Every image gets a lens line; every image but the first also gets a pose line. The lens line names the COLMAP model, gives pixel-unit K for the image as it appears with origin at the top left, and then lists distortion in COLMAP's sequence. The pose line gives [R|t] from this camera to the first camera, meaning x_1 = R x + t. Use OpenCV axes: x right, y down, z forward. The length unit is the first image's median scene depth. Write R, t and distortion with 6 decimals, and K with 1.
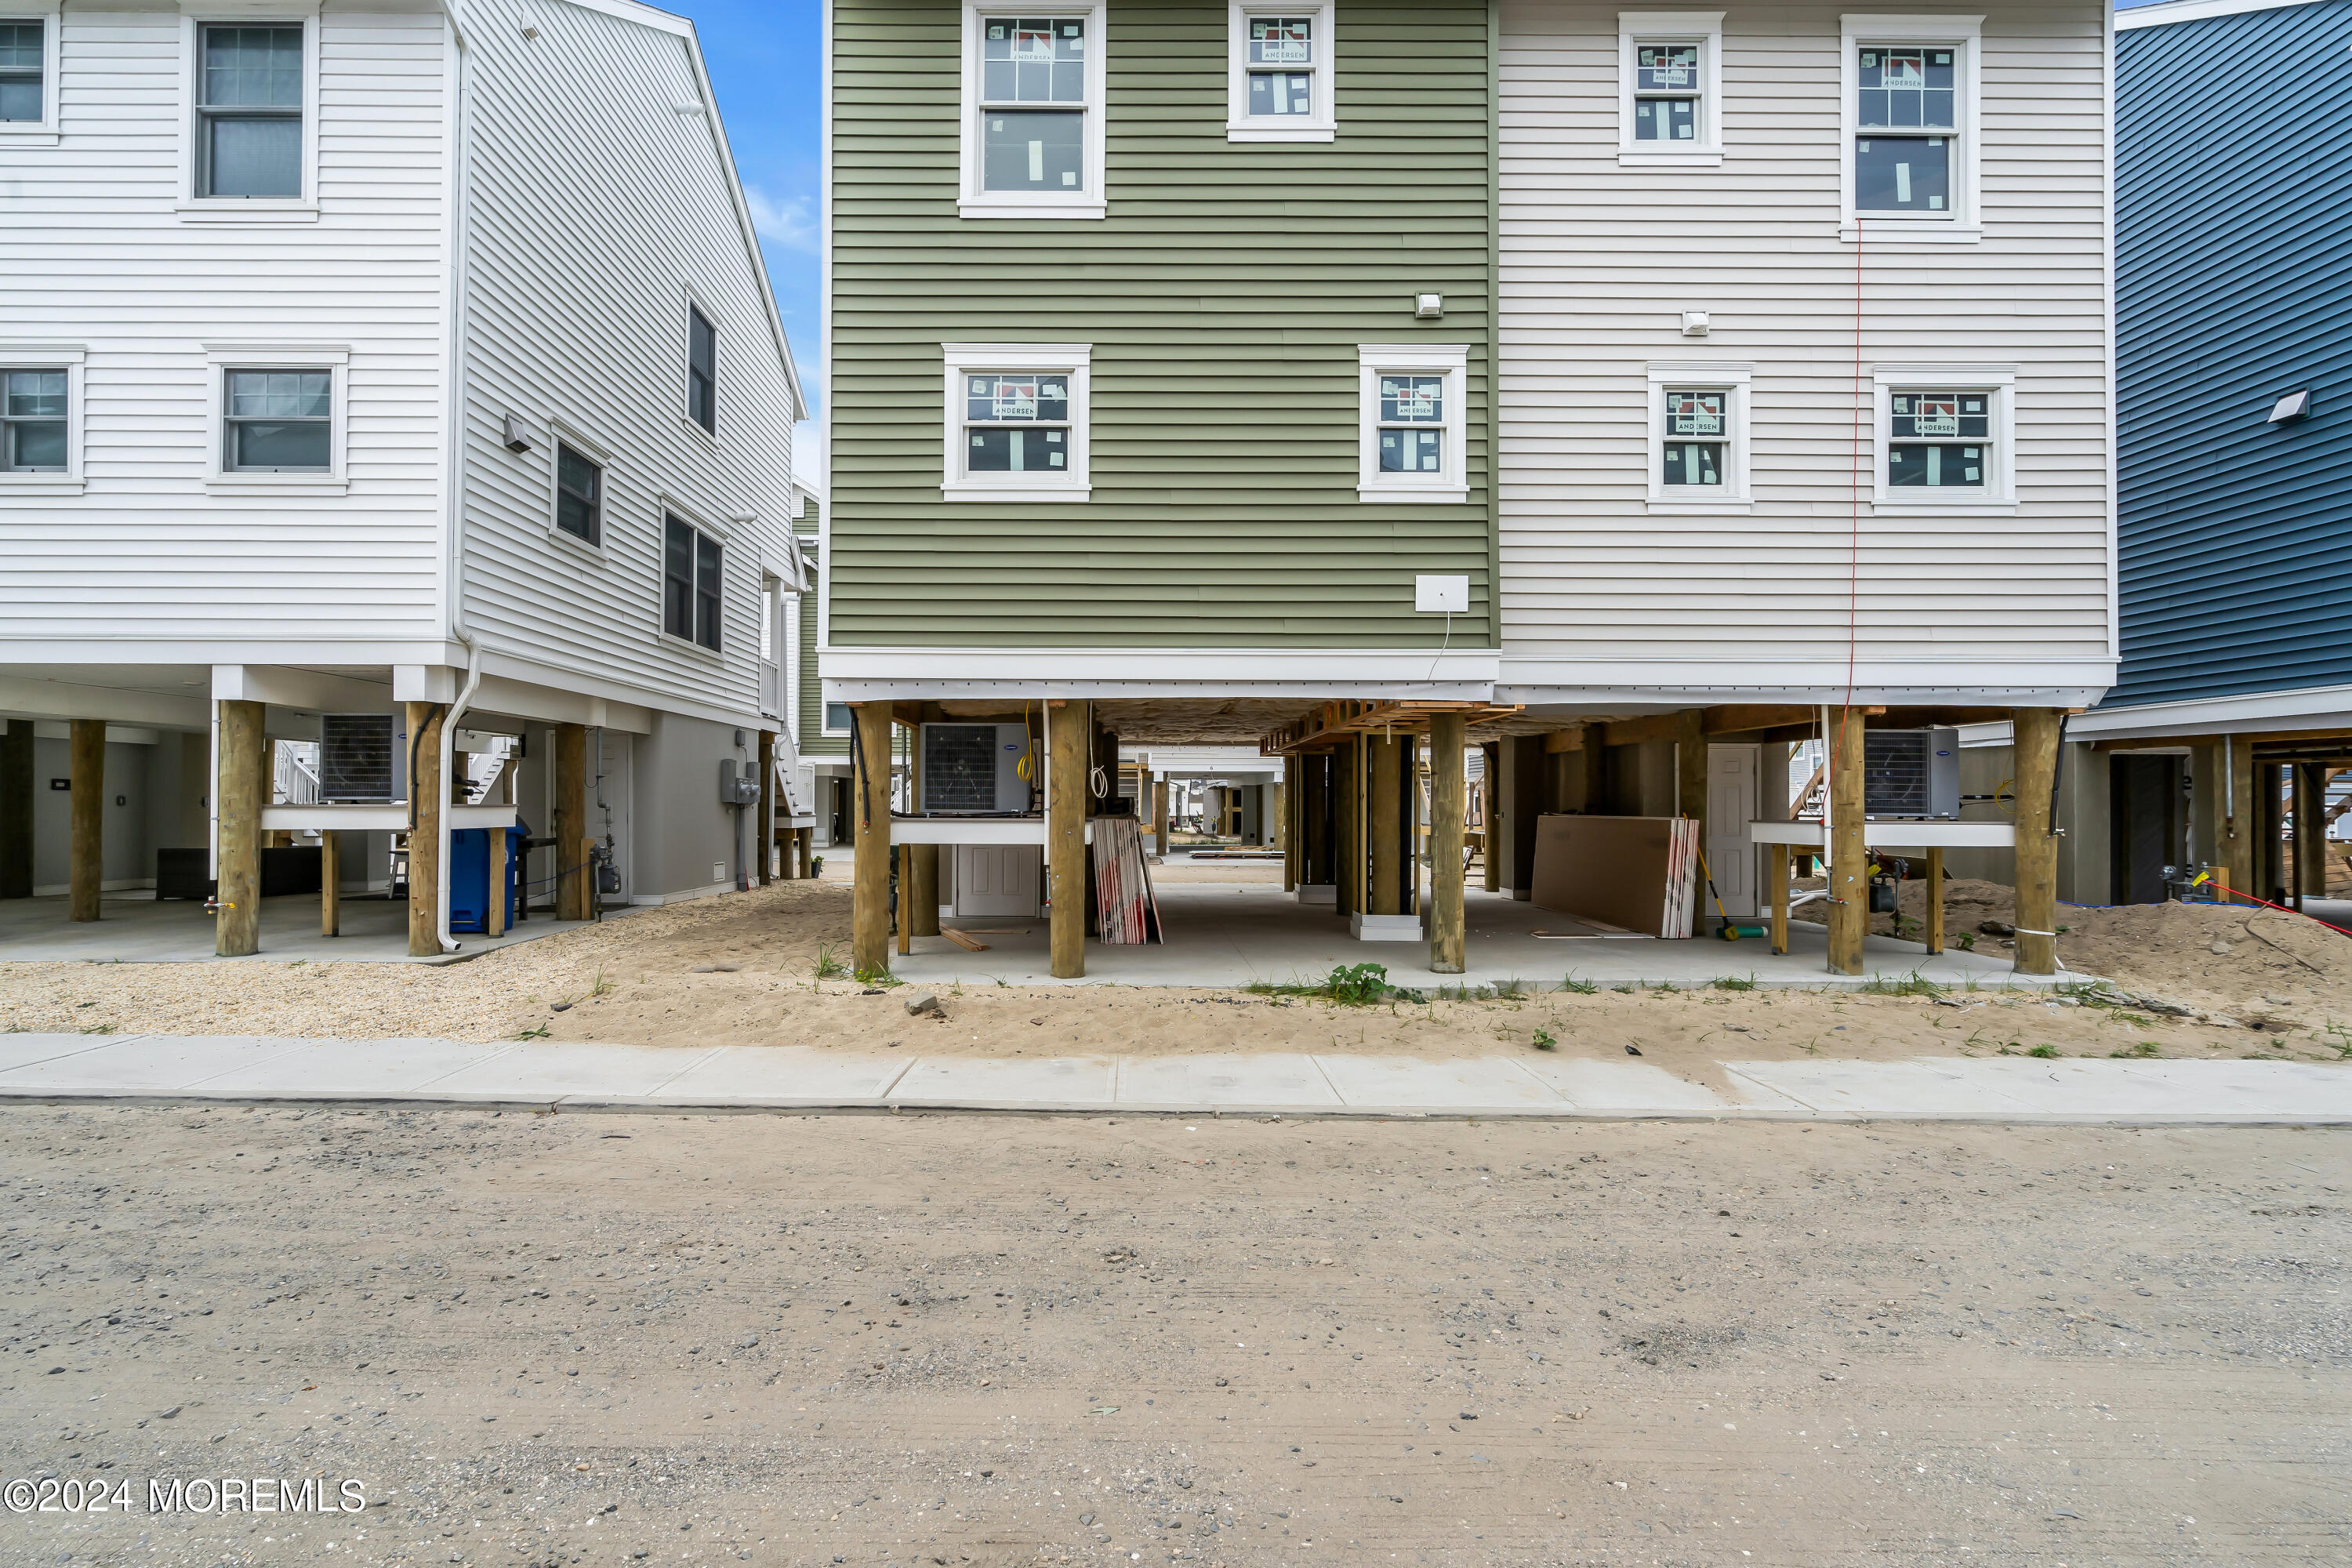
lens RADIAL K [[1049.0, 0, 1201.6], [0, 1049.0, 798.2], [0, 0, 1]] dist [-0.003039, 0.001450]
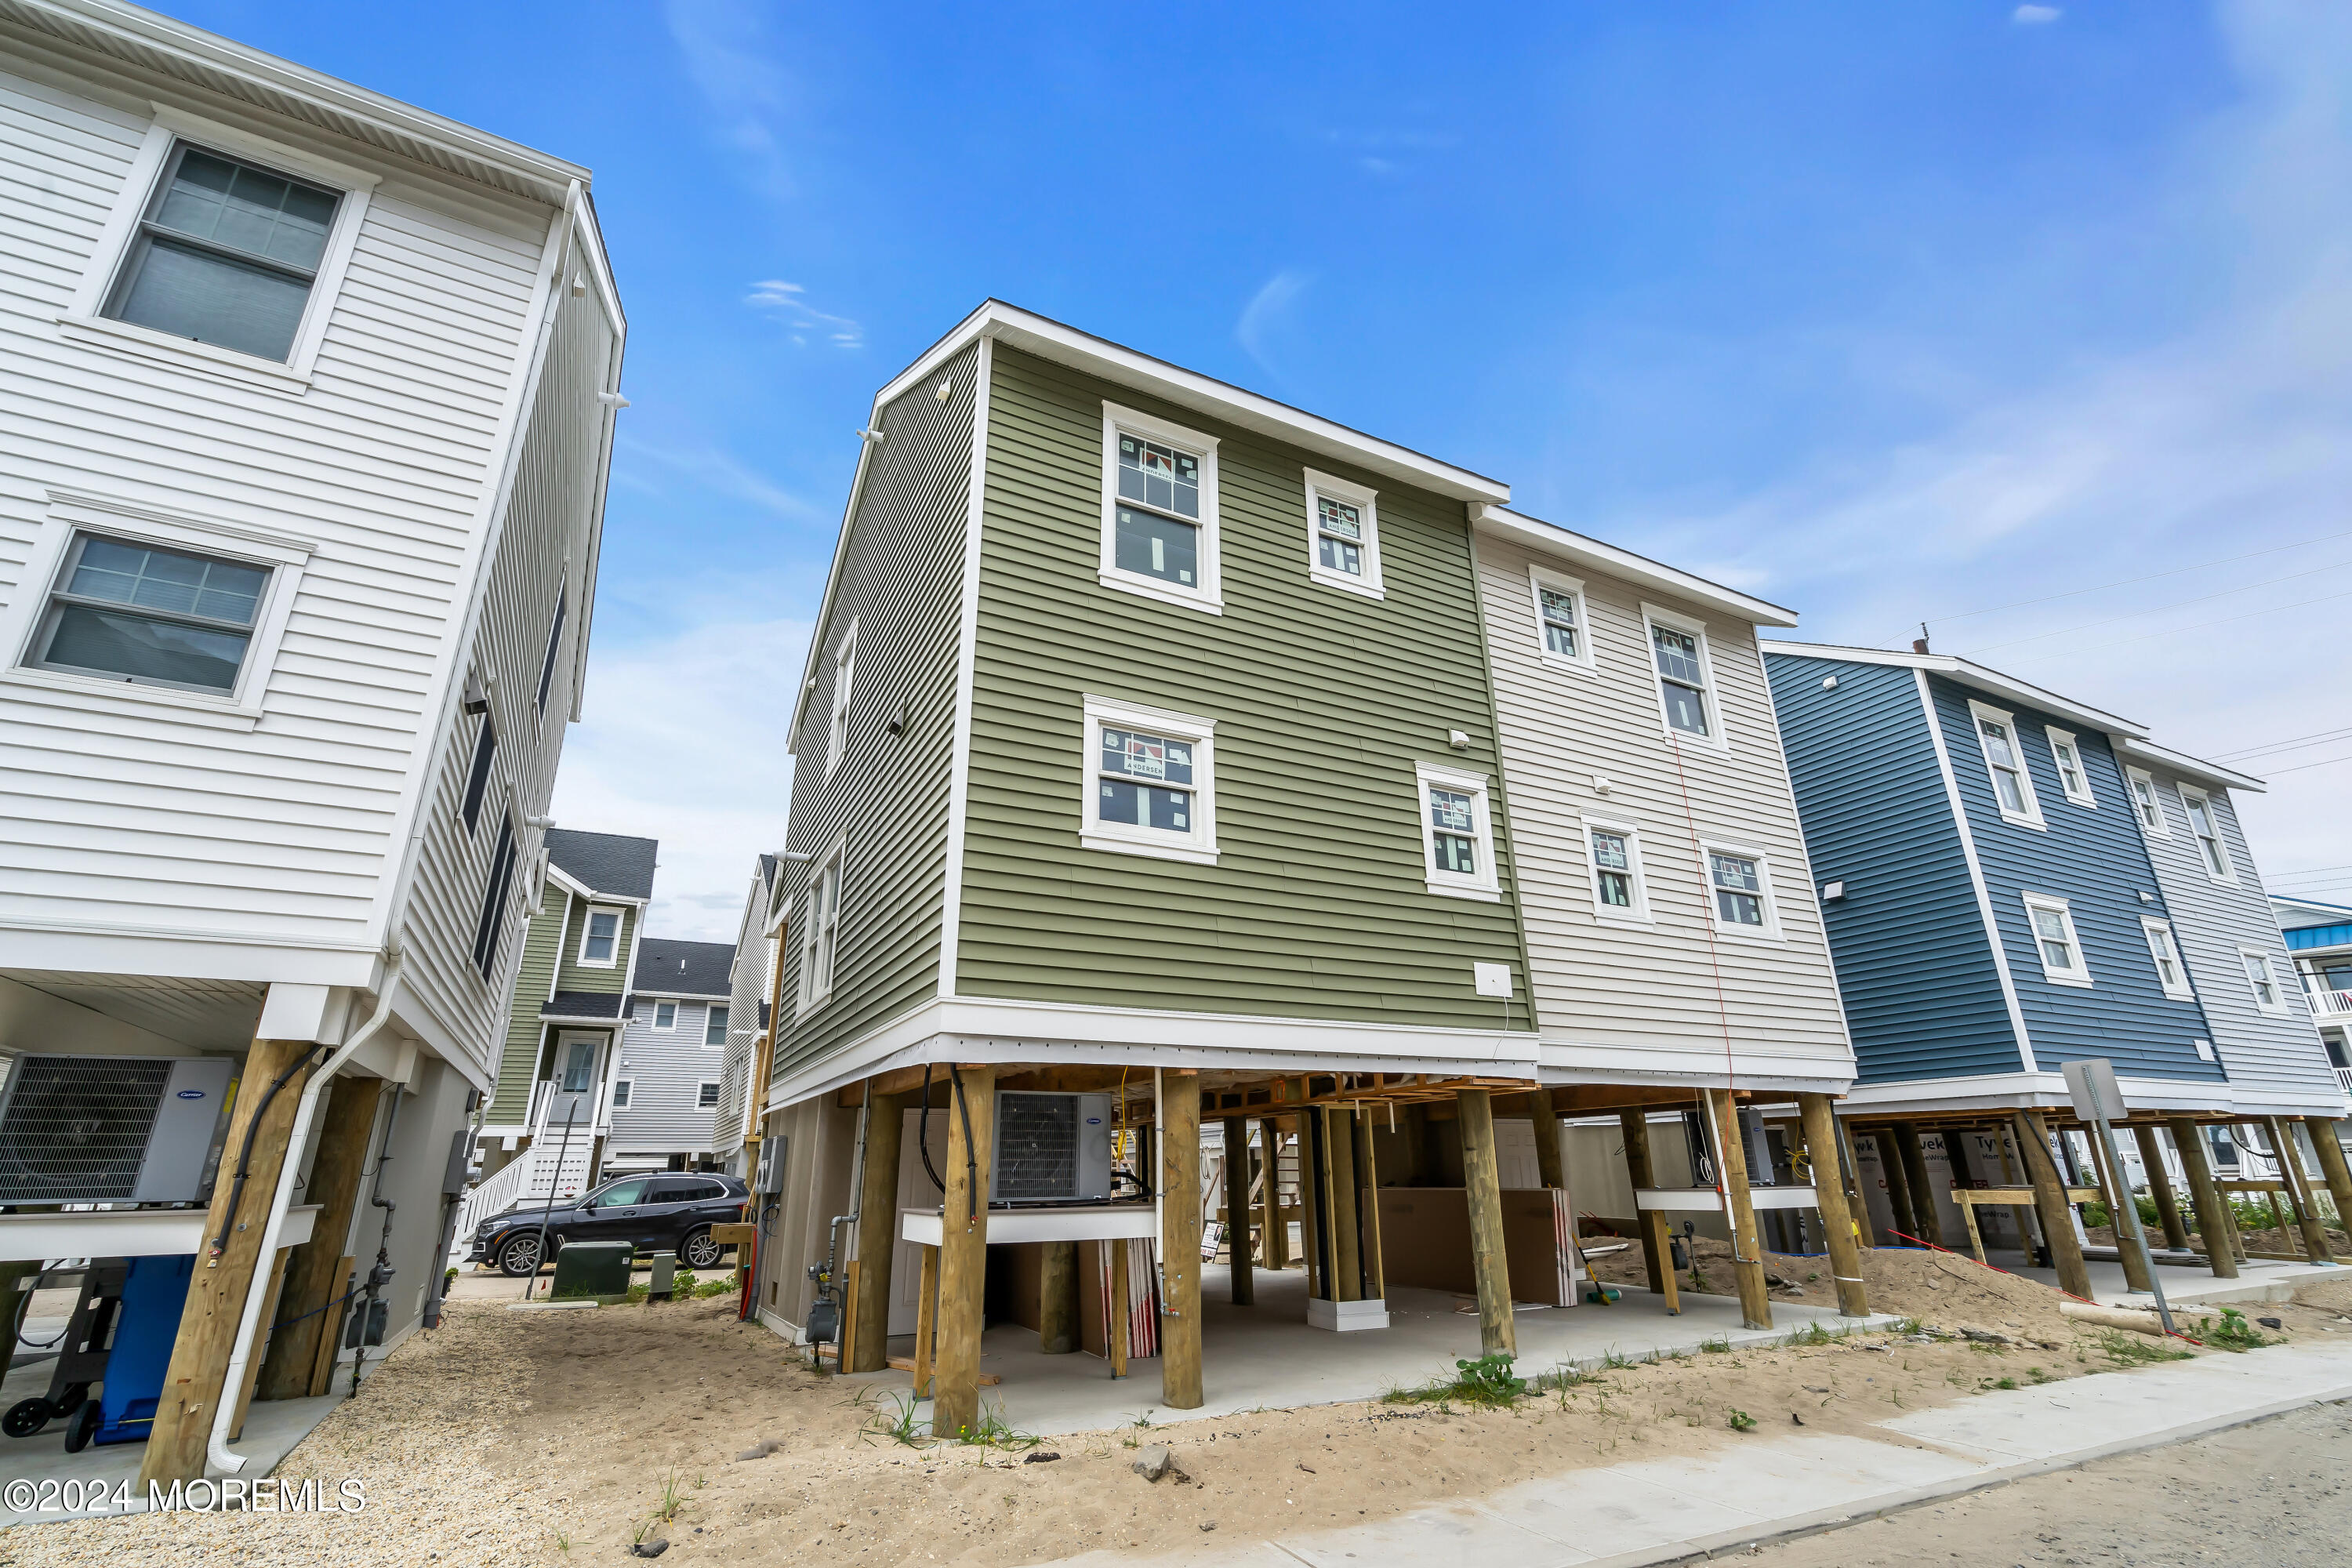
lens RADIAL K [[1049.0, 0, 1177.1], [0, 1049.0, 791.9], [0, 0, 1]] dist [-0.003039, 0.001450]
pose [[0.889026, 0.143392, 0.434823, -0.574741], [0.011414, 0.942457, -0.334133, -0.014132], [-0.457714, 0.302016, 0.836232, 0.156386]]
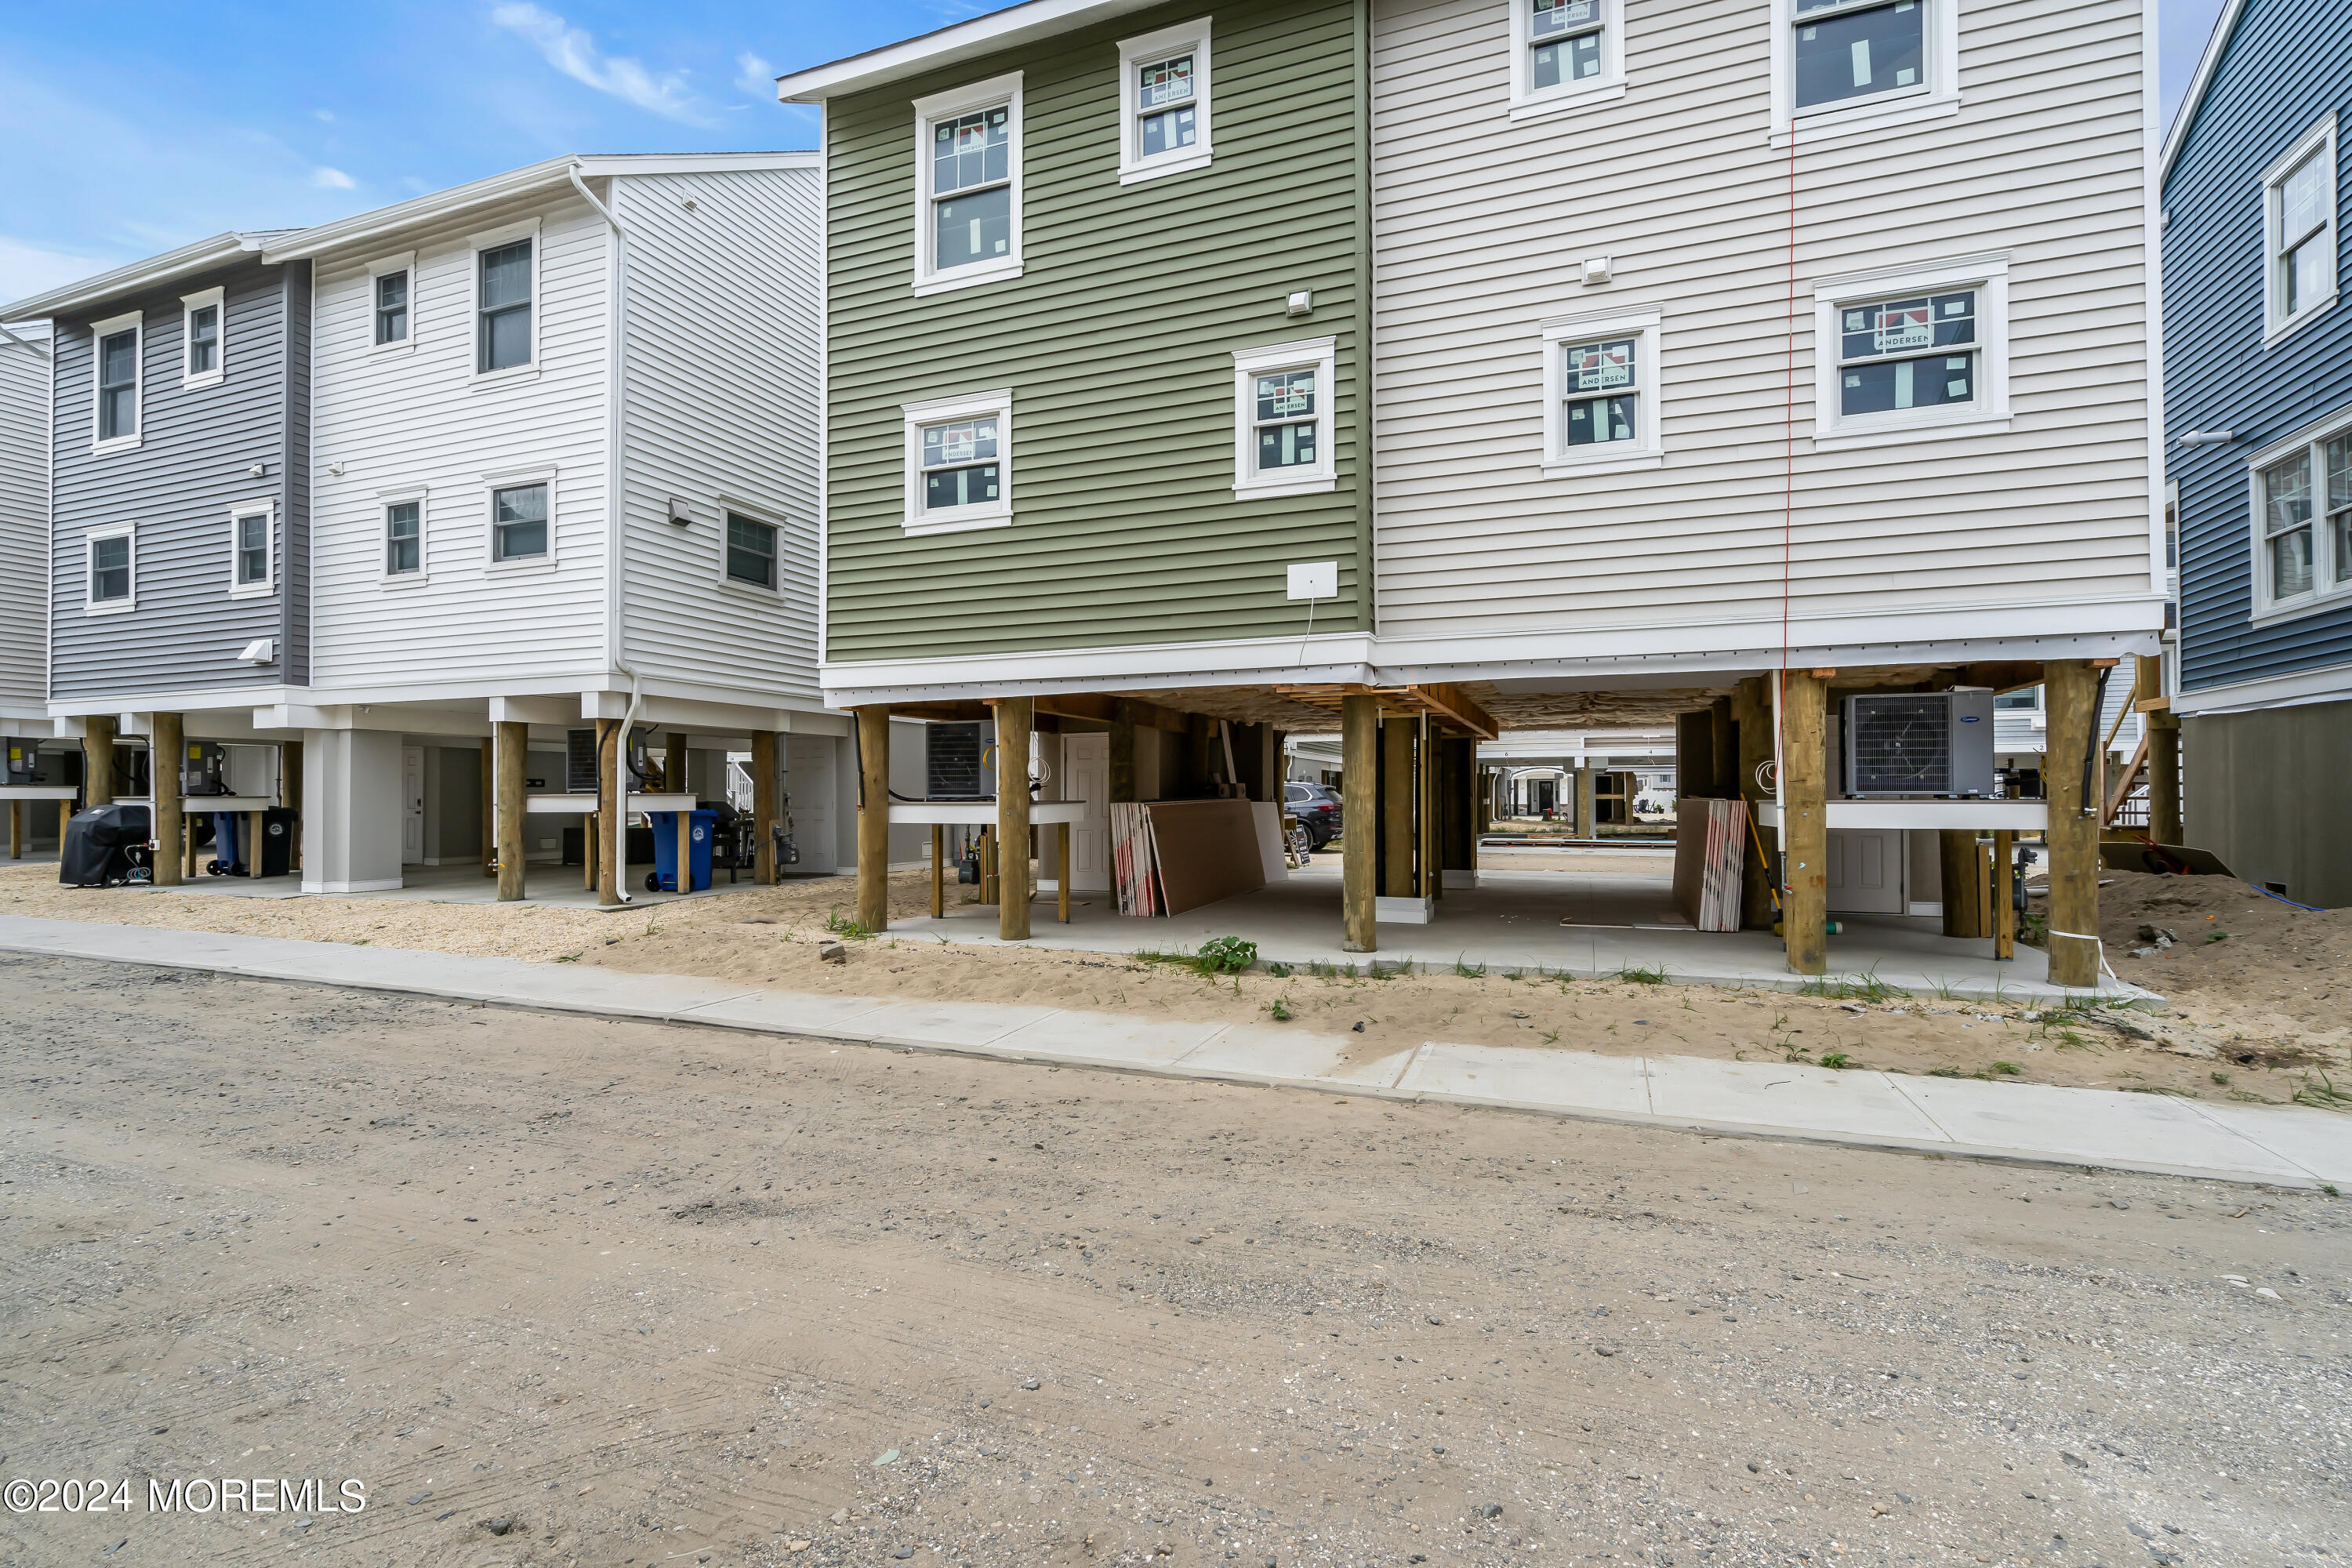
lens RADIAL K [[1049.0, 0, 1250.9], [0, 1049.0, 784.5], [0, 0, 1]] dist [-0.003039, 0.001450]
pose [[0.939111, -0.011114, -0.343435, 0.519540], [0.010621, 0.999938, -0.003315, 0.007337], [0.343451, -0.000534, 0.939170, 0.012041]]
